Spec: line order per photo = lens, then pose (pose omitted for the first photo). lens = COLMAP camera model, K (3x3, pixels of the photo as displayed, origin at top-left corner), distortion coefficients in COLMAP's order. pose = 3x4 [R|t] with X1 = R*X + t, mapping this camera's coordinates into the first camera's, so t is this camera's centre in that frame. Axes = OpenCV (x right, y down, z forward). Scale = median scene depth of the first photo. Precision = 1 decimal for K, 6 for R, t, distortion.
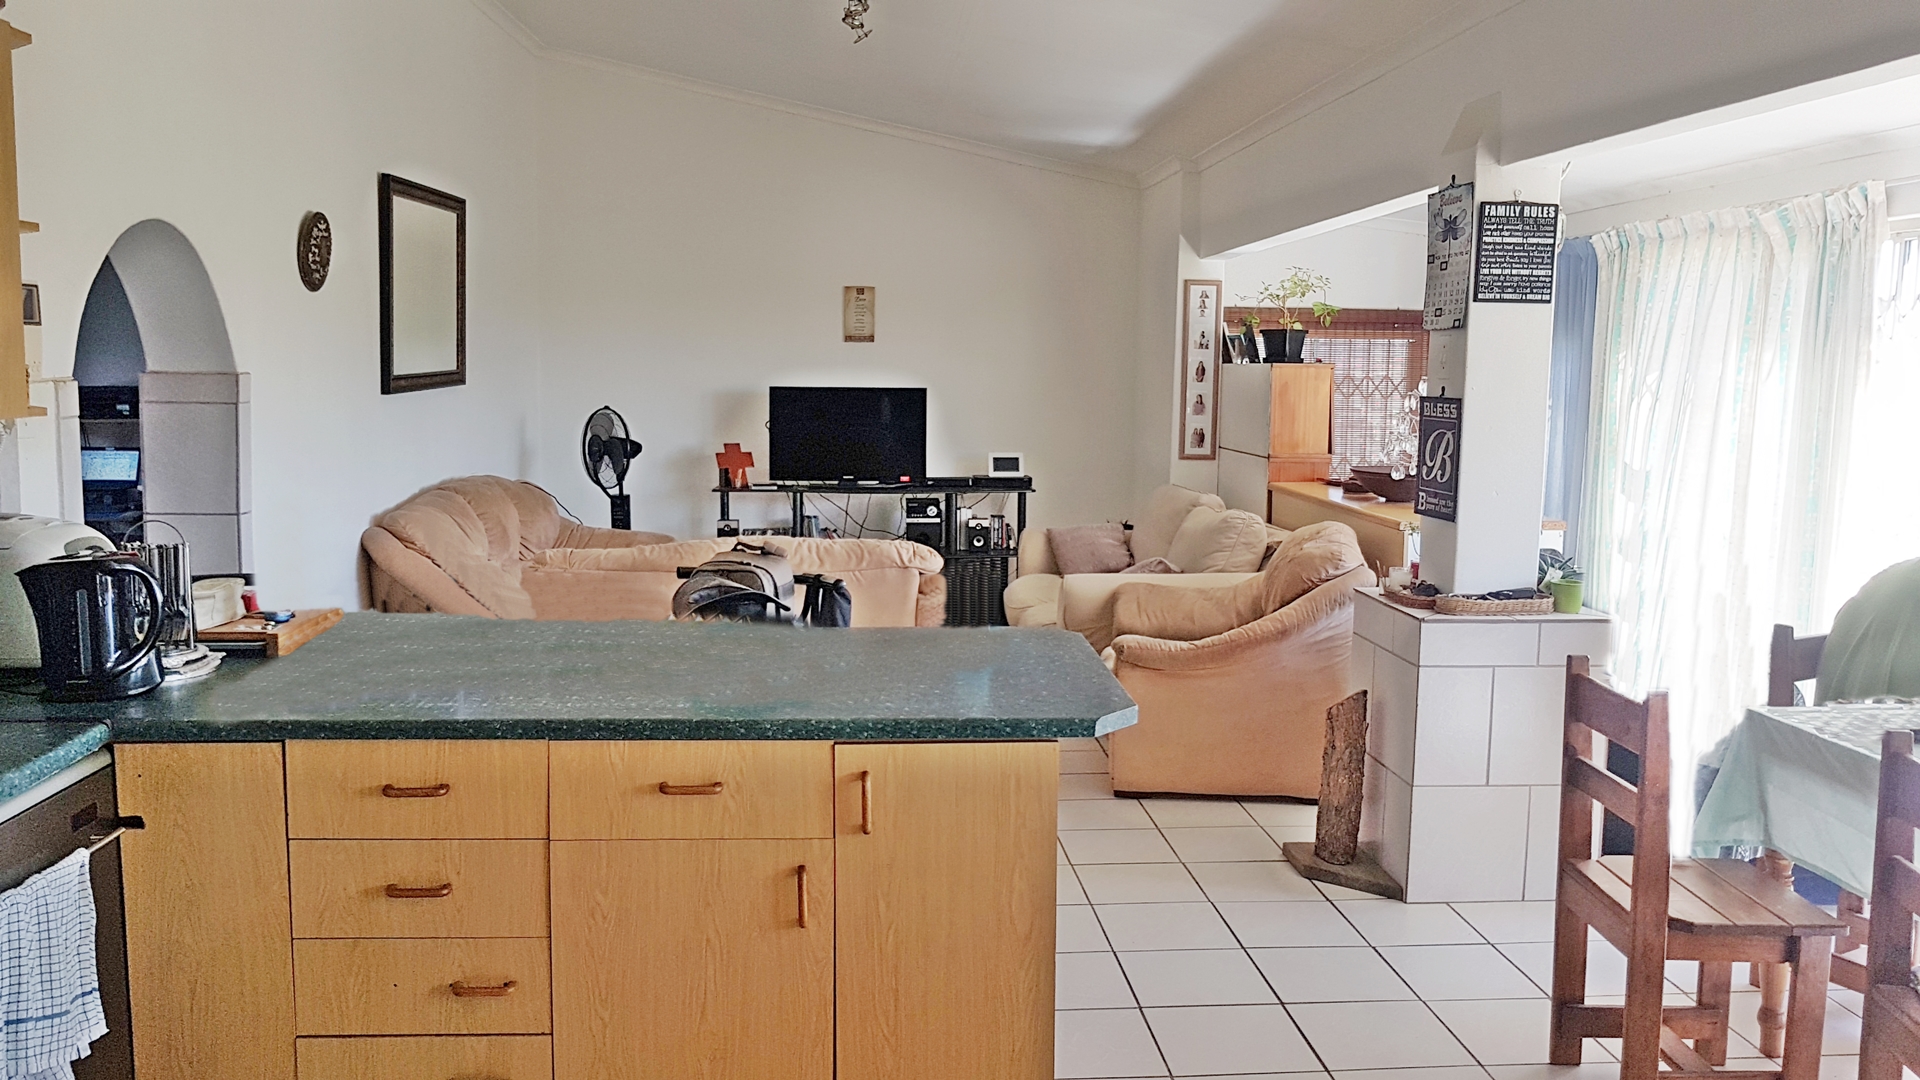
lens RADIAL K [[1507.4, 0, 967.4], [0, 1507.4, 537.3], [0, 0, 1]] dist [-0.012026, -0.009177]
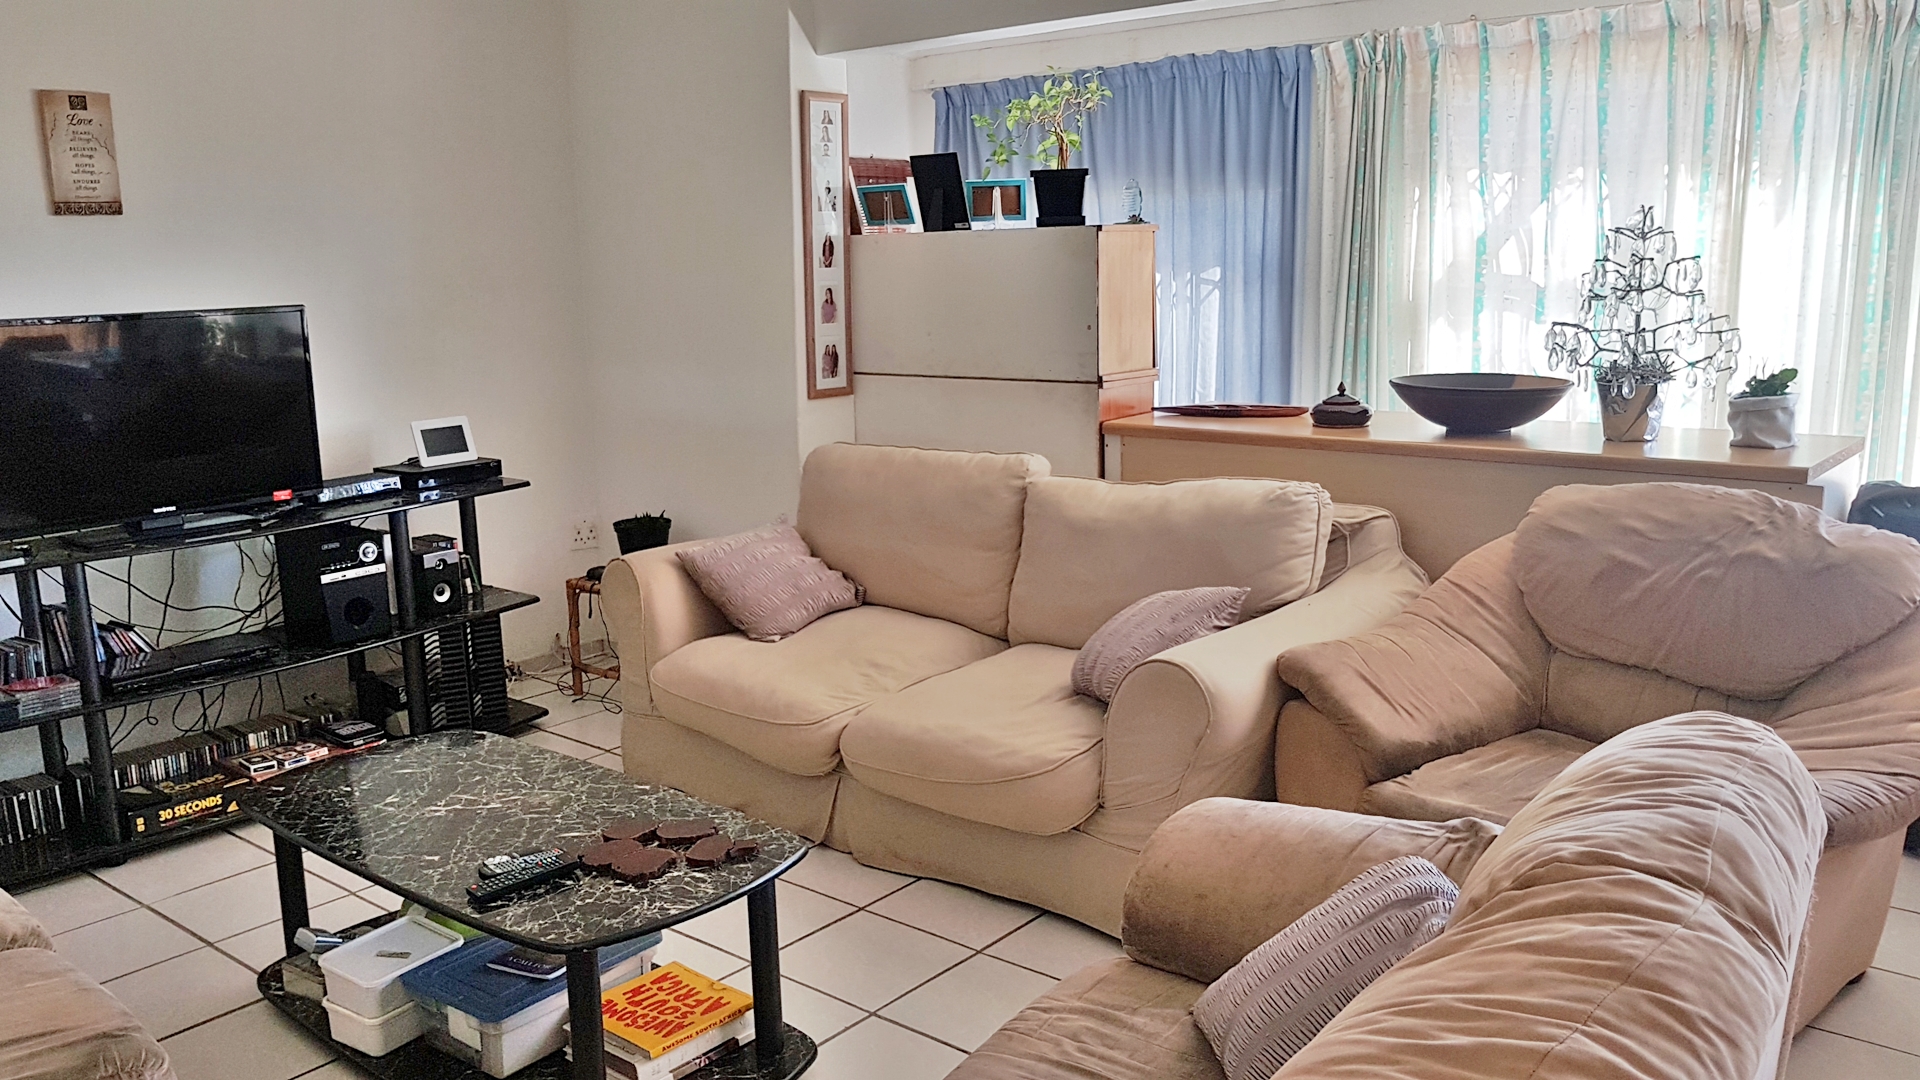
lens RADIAL K [[1507.4, 0, 907.6], [0, 1507.4, 560.9], [0, 0, 1]] dist [-0.012026, -0.009177]
pose [[0.701792, -0.173349, 0.690969, -0.241811], [0.115203, 0.984791, 0.130055, -0.058345], [-0.703005, -0.011670, 0.711089, 0.515743]]
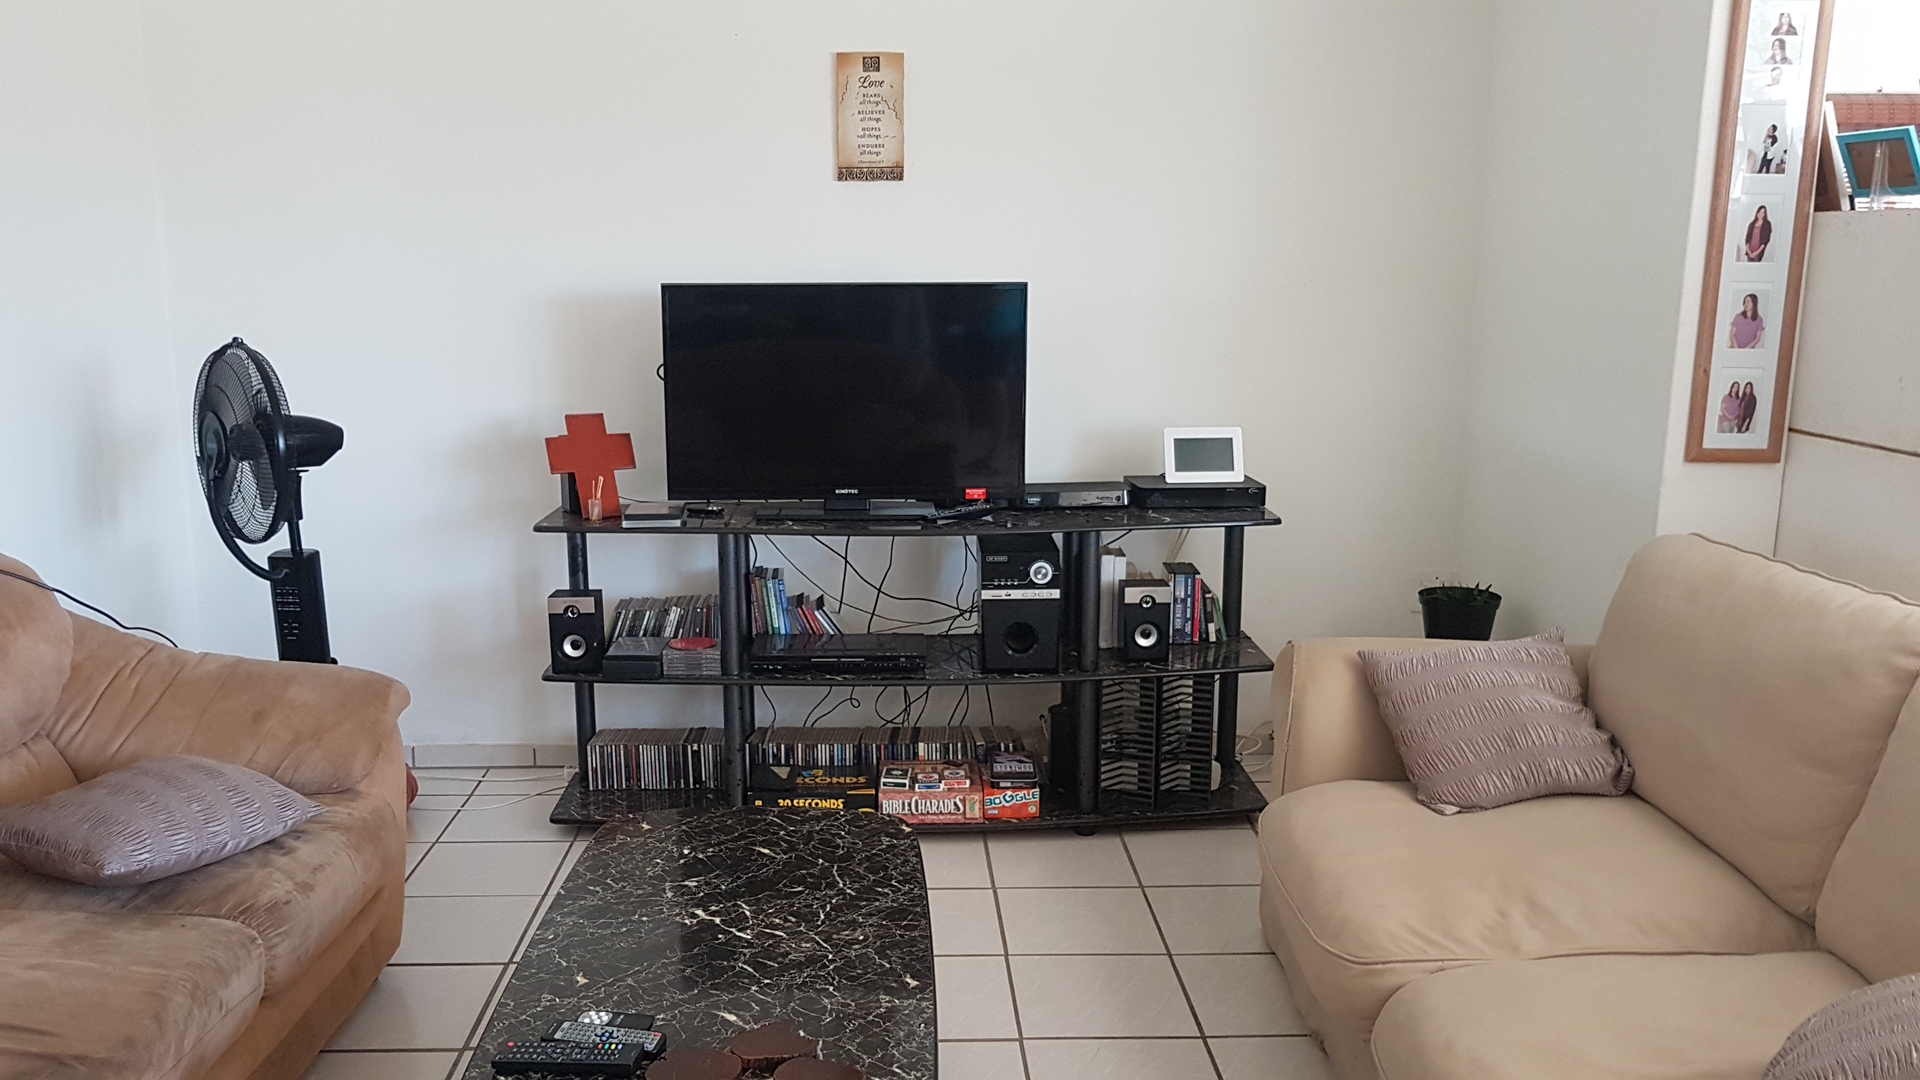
lens RADIAL K [[1507.4, 0, 928.4], [0, 1507.4, 547.1], [0, 0, 1]] dist [-0.012026, -0.009177]
pose [[0.999135, -0.004289, -0.041360, -0.037783], [0.007584, 0.996779, 0.079839, -0.058688], [0.040884, -0.080084, 0.995949, 0.567590]]
